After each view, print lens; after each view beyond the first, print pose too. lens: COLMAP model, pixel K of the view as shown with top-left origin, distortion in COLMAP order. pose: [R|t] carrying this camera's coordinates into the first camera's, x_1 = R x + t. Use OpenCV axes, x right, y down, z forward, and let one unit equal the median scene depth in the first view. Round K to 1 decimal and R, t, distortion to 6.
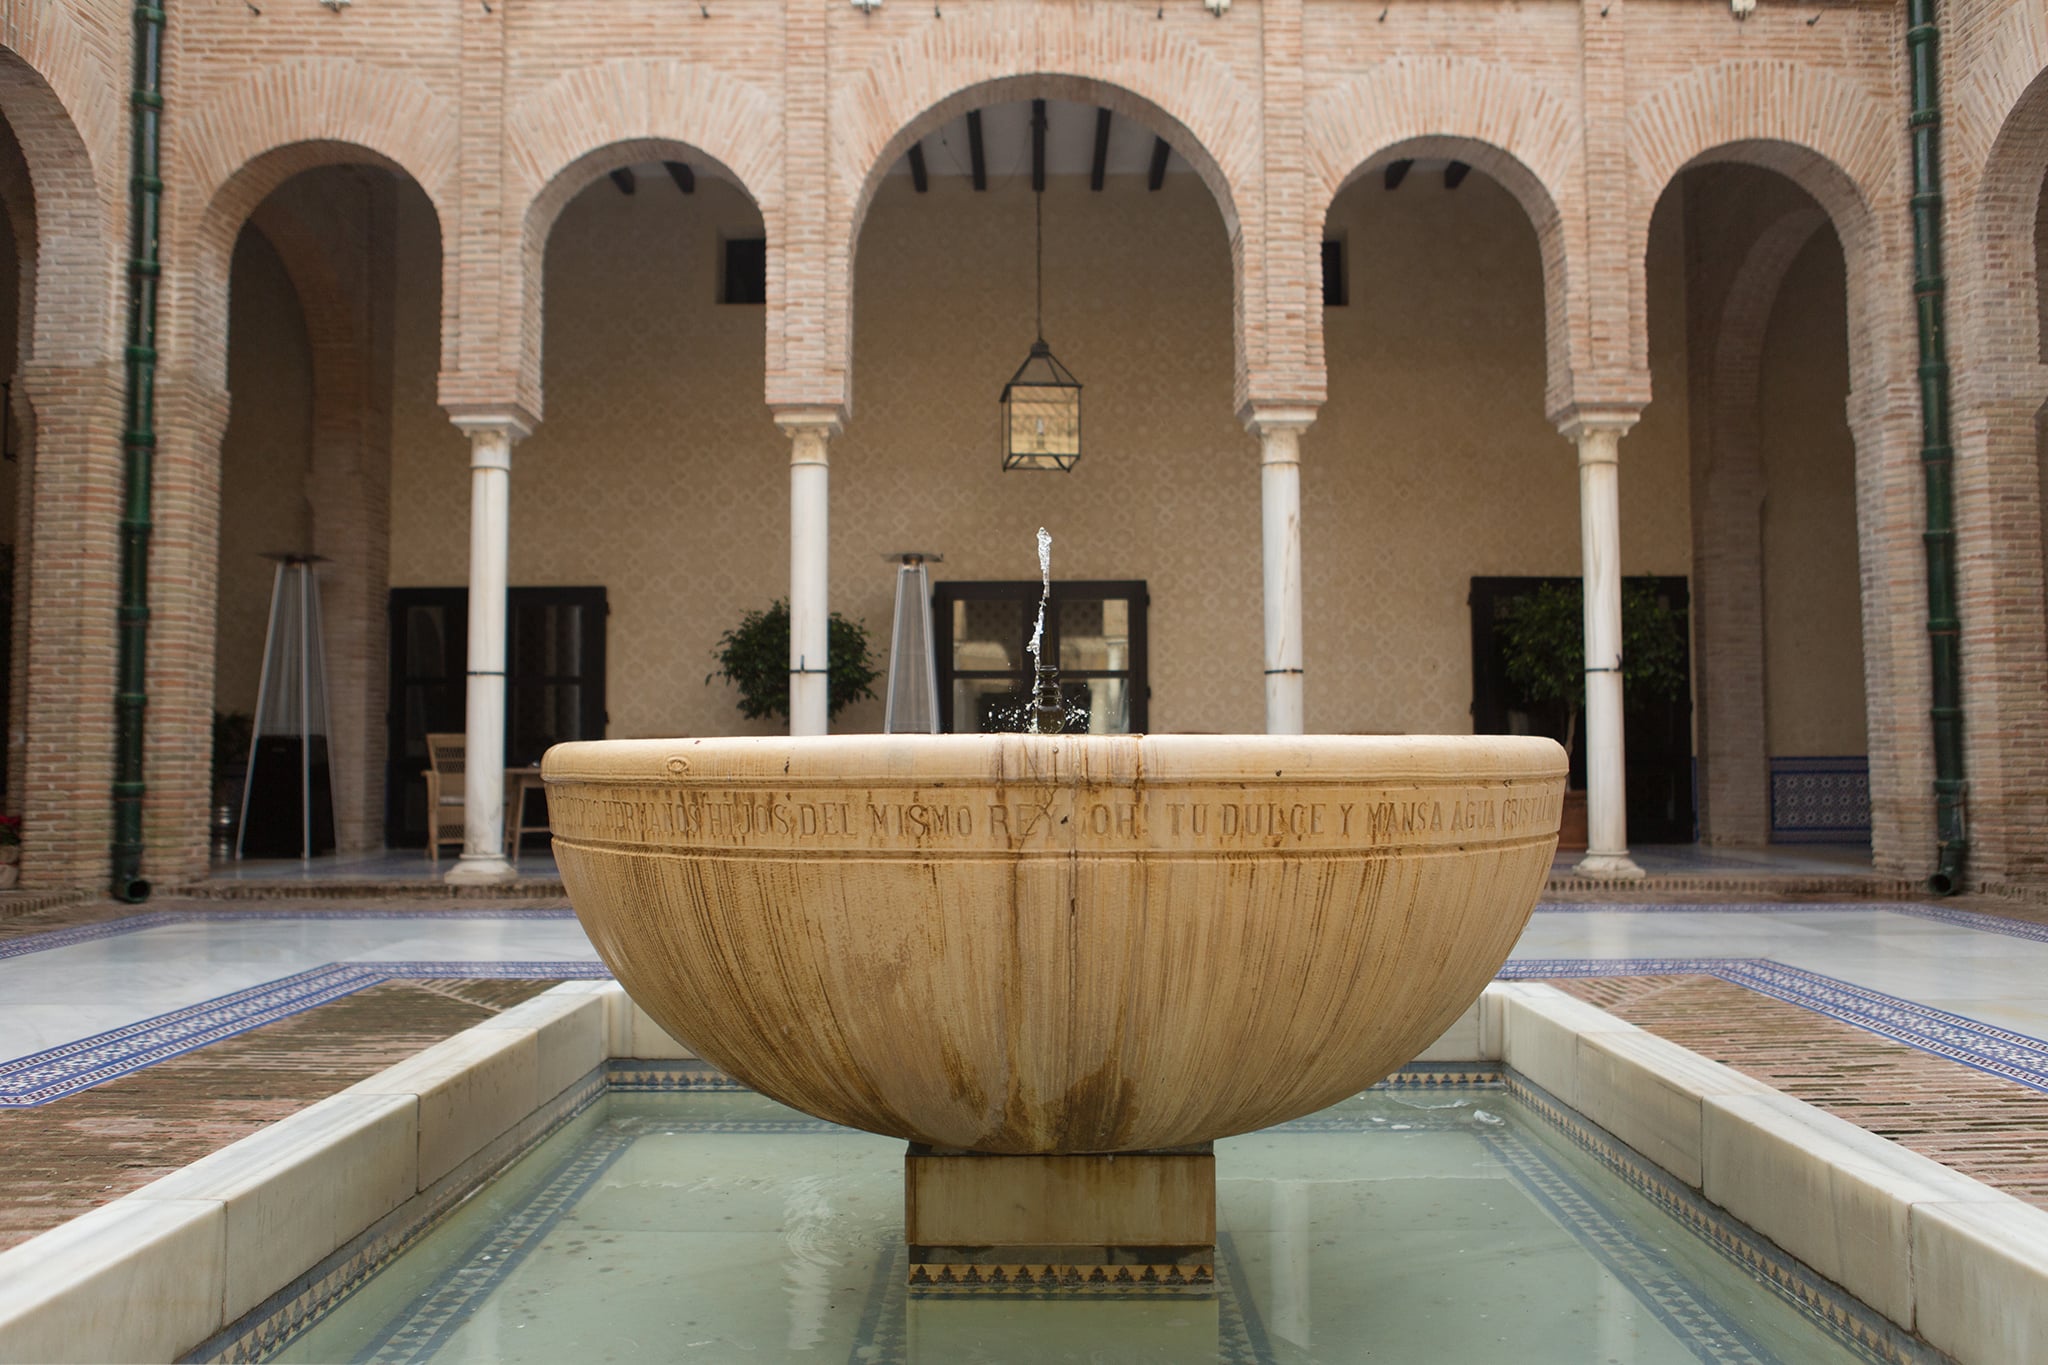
lens RADIAL K [[1452.4, 0, 1023.1], [0, 1452.4, 690.5], [0, 0, 1]] dist [-0.022863, 0.015683]
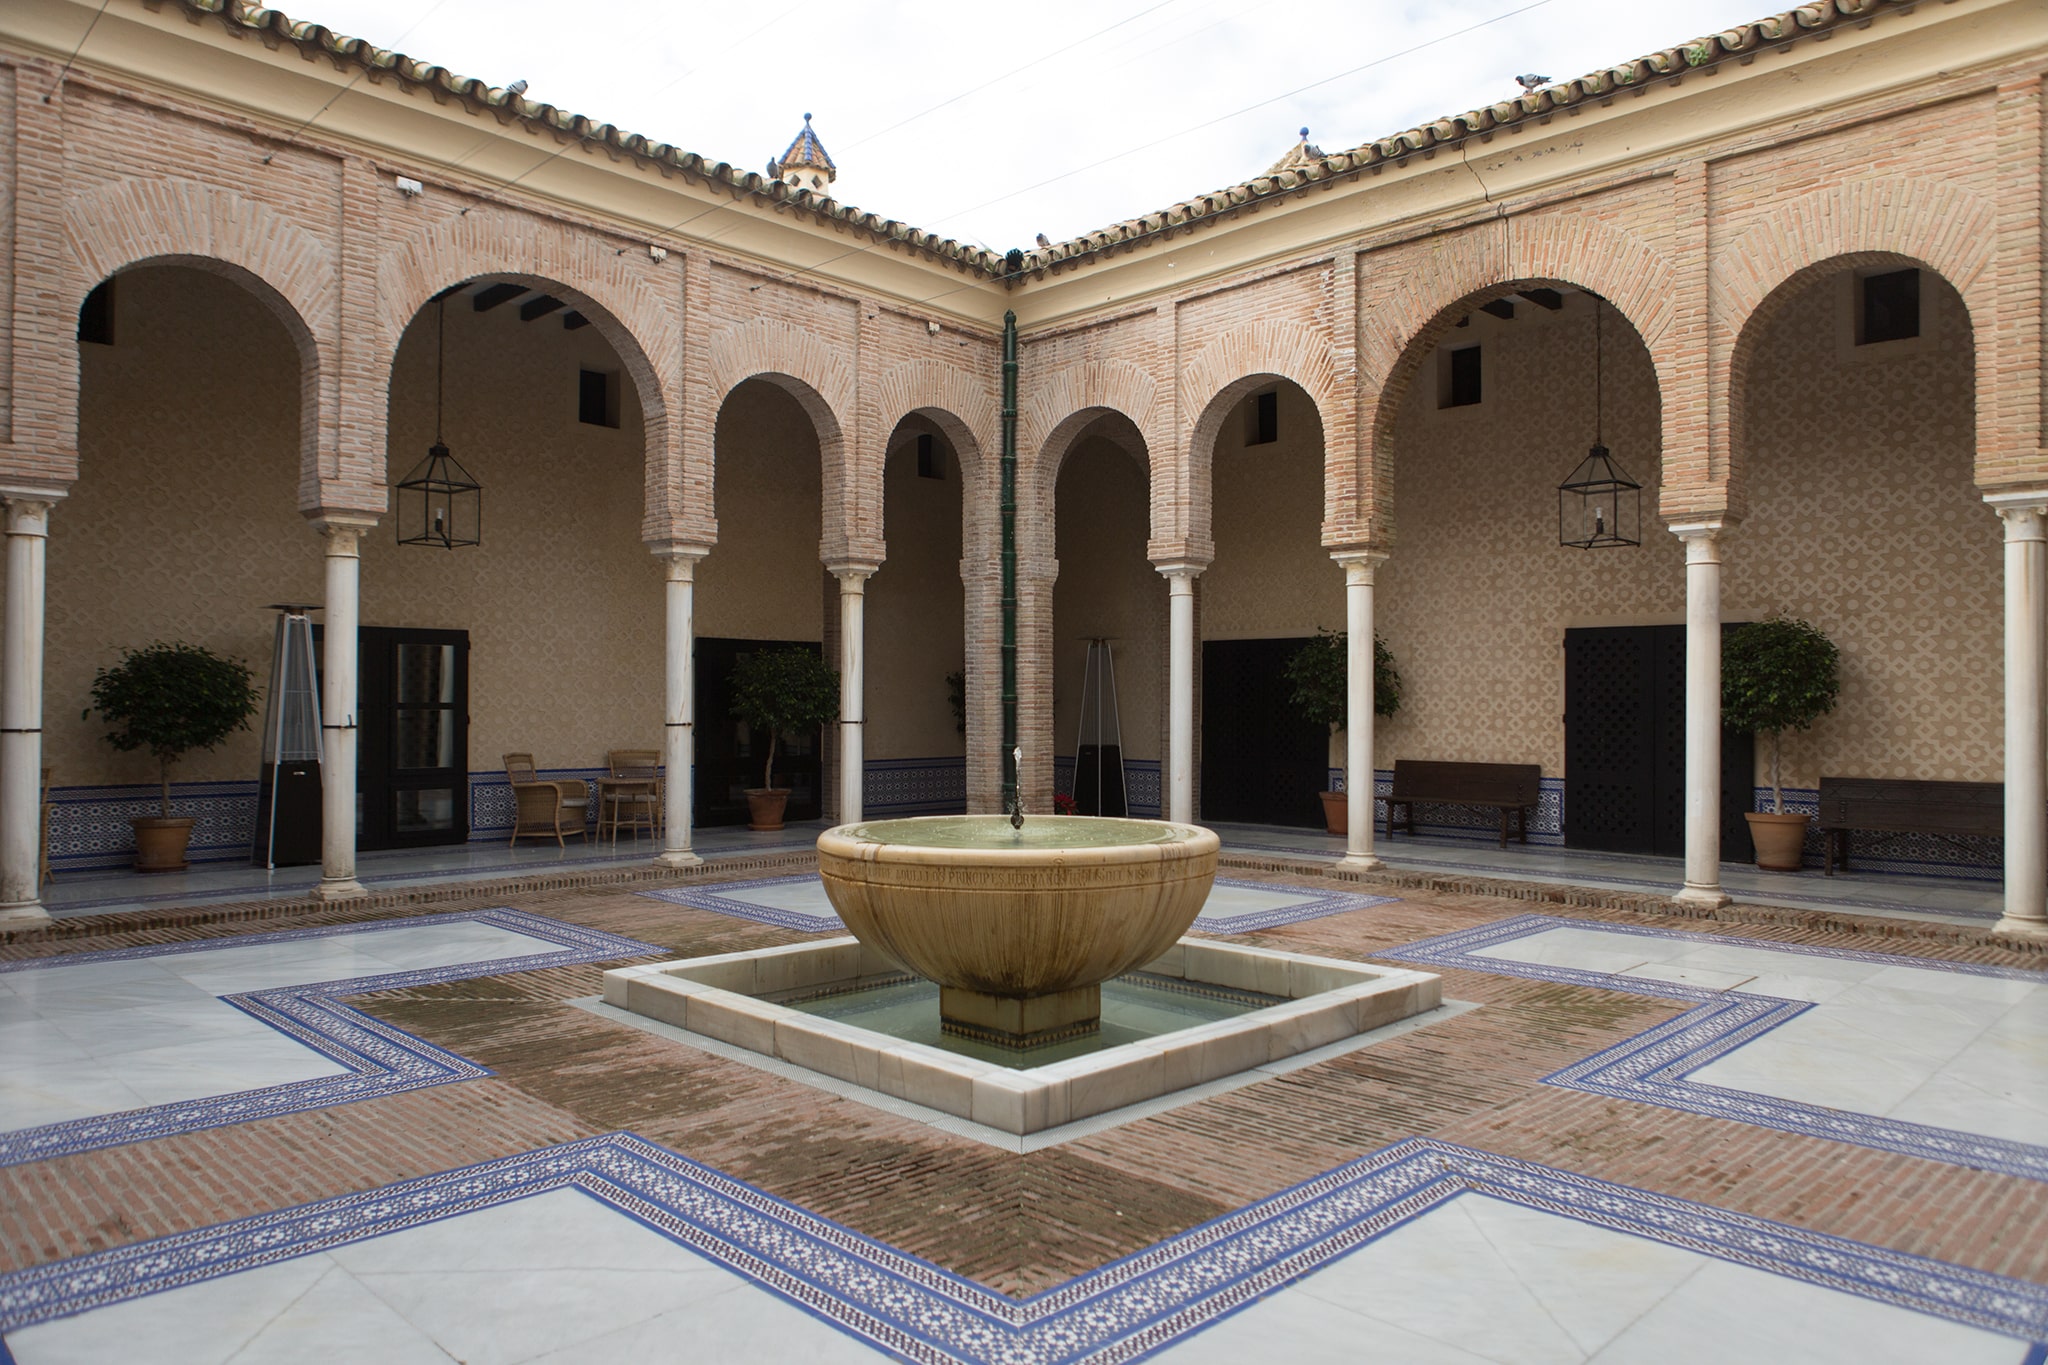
lens RADIAL K [[1377.5, 0, 1029.9], [0, 1377.5, 688.0], [0, 0, 1]] dist [-0.028916, 0.004101]
pose [[0.696569, 0.013540, 0.717362, -0.571684], [-0.035502, 0.999248, 0.015612, -0.084342], [-0.716611, -0.036343, 0.696526, -0.214988]]
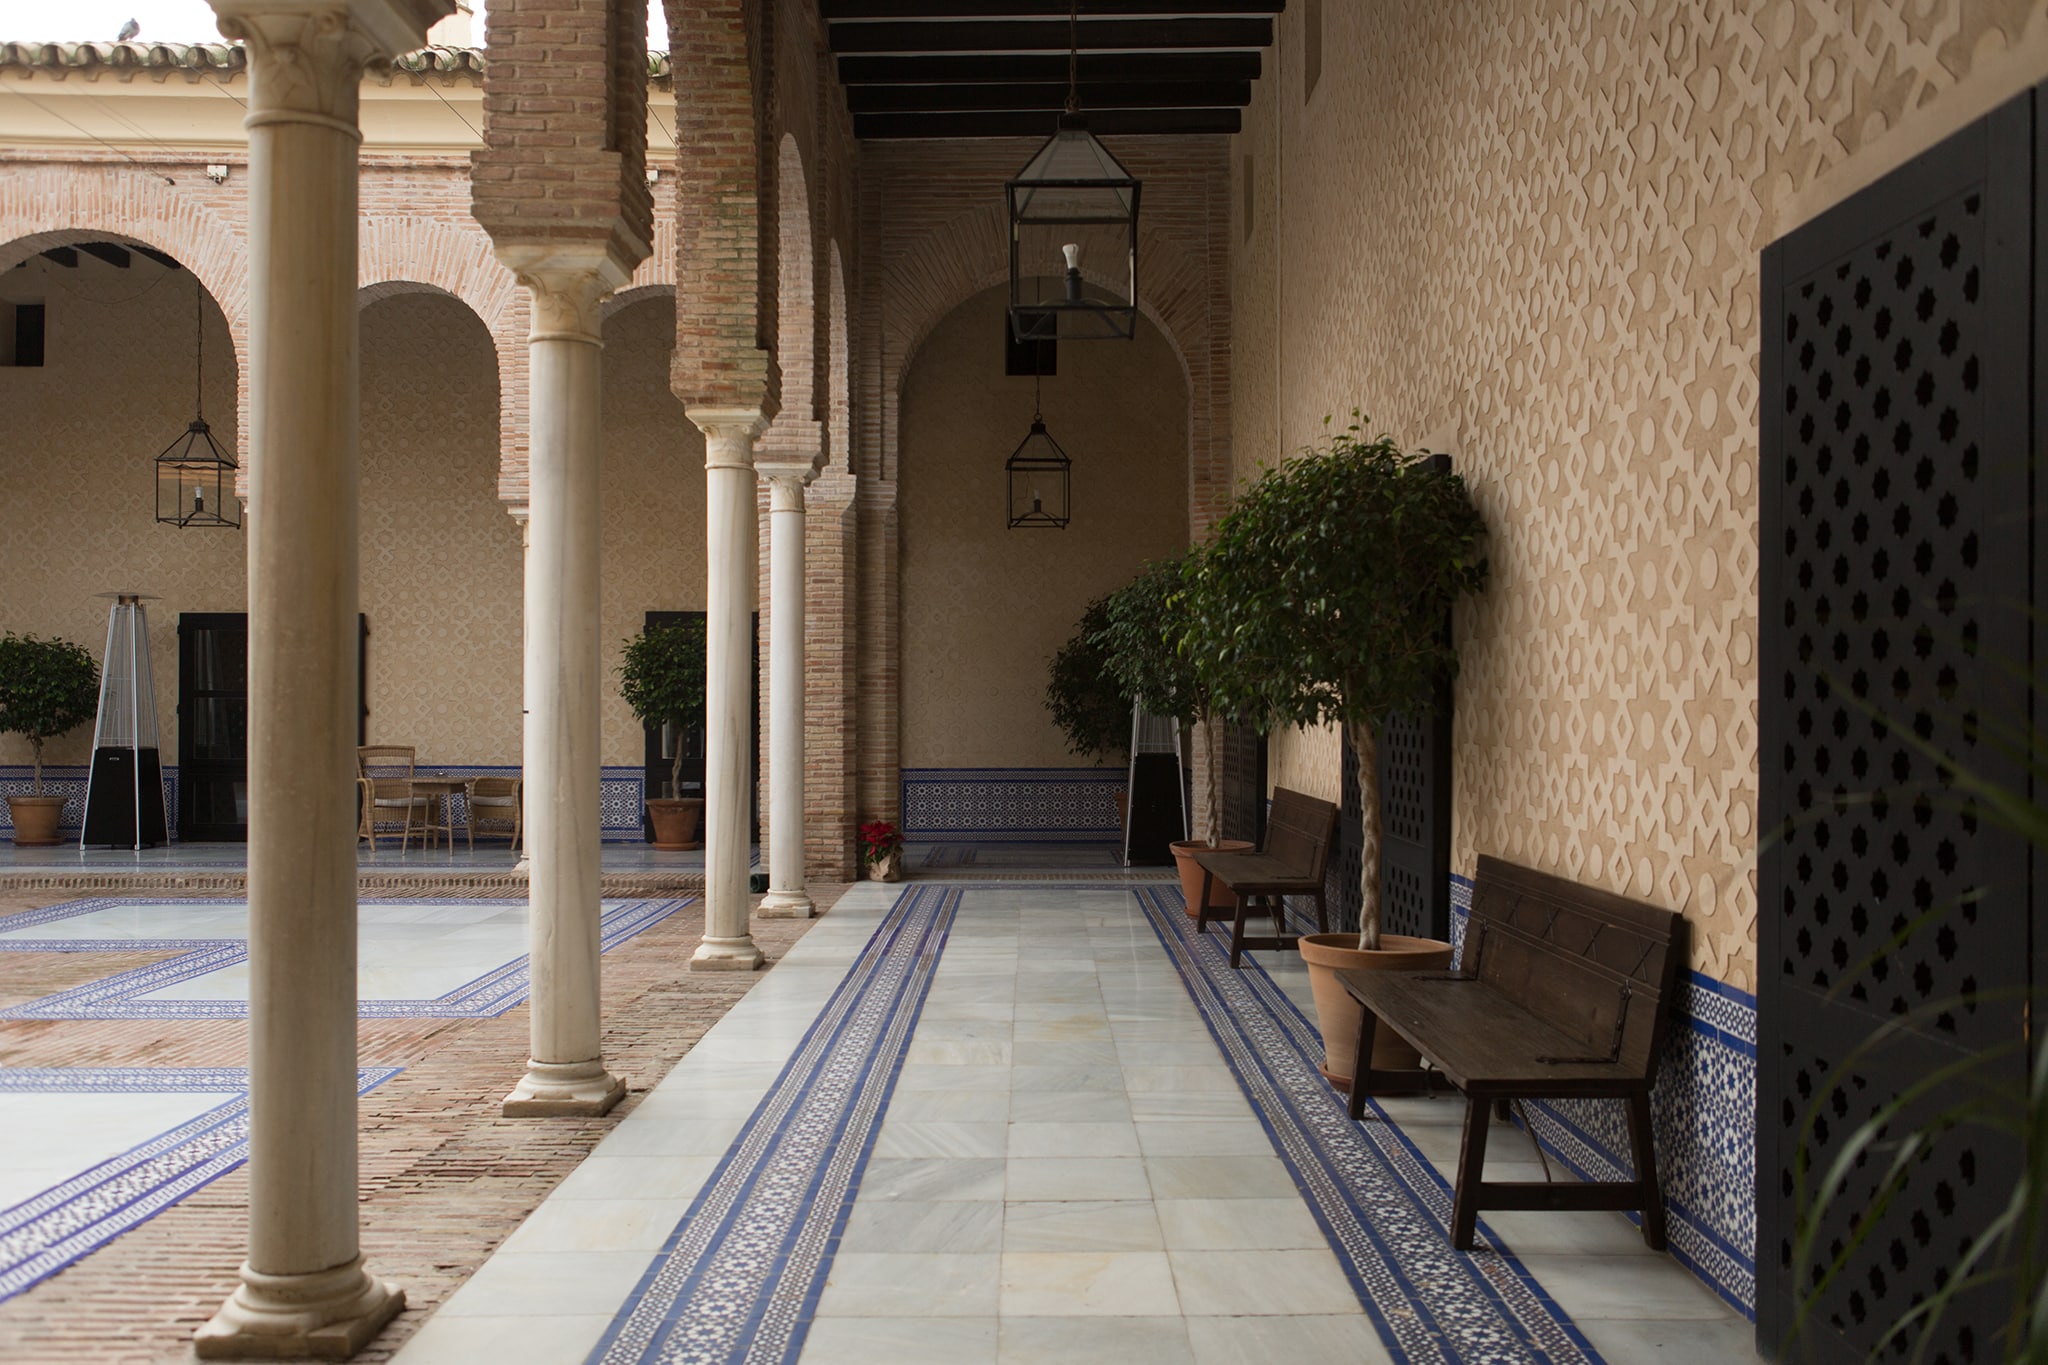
lens RADIAL K [[1674.8, 0, 1023.4], [0, 1674.8, 689.1], [0, 0, 1]] dist [0.008635, 0.003100]
pose [[0.999971, 0.005348, 0.005455, 0.821987], [-0.005513, 0.999512, 0.030755, -0.081201], [-0.005288, -0.030784, 0.999512, -0.458977]]
